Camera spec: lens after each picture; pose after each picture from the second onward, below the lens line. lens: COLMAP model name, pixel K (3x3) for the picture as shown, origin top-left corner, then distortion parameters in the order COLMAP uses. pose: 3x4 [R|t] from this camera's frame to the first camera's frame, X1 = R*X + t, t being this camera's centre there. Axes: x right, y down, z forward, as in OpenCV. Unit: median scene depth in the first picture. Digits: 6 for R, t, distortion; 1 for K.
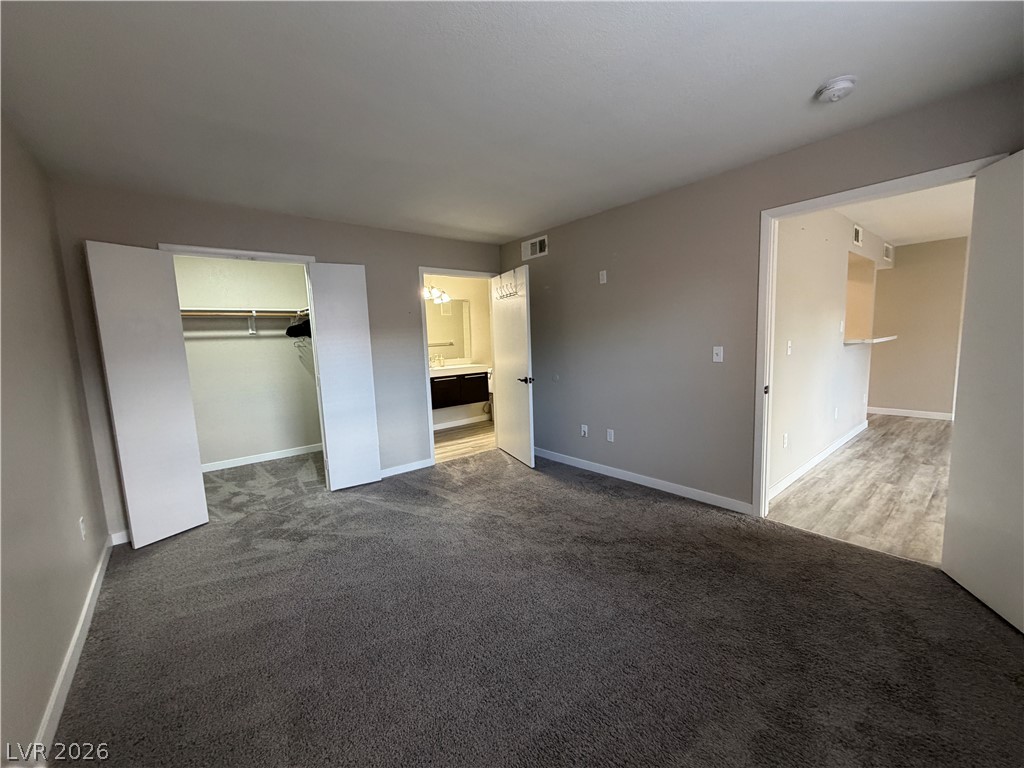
lens RADIAL K [[406.3, 0, 508.7], [0, 406.3, 380.6], [0, 0, 1]] dist [-0.002640, 0.000089]
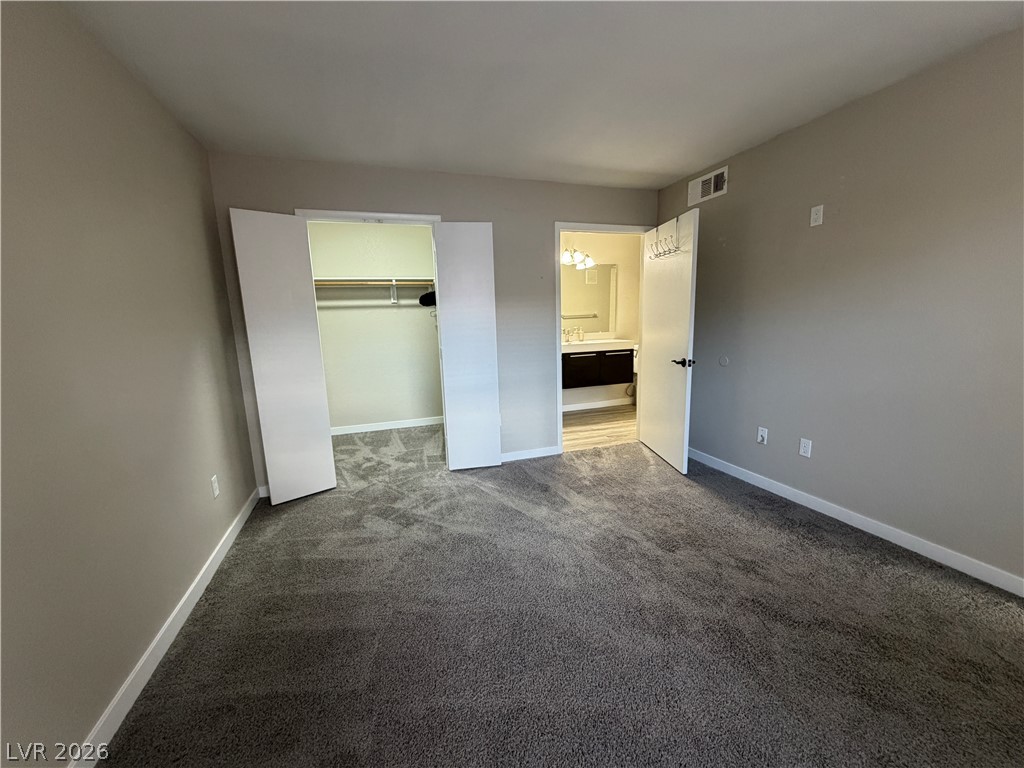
lens RADIAL K [[406.3, 0, 509.9], [0, 406.3, 385.9], [0, 0, 1]] dist [-0.002640, 0.000089]
pose [[0.936581, 0.068677, -0.343656, 0.005090], [-0.041796, 0.995501, 0.085036, -0.009476], [0.347950, -0.065280, 0.935237, 0.174892]]
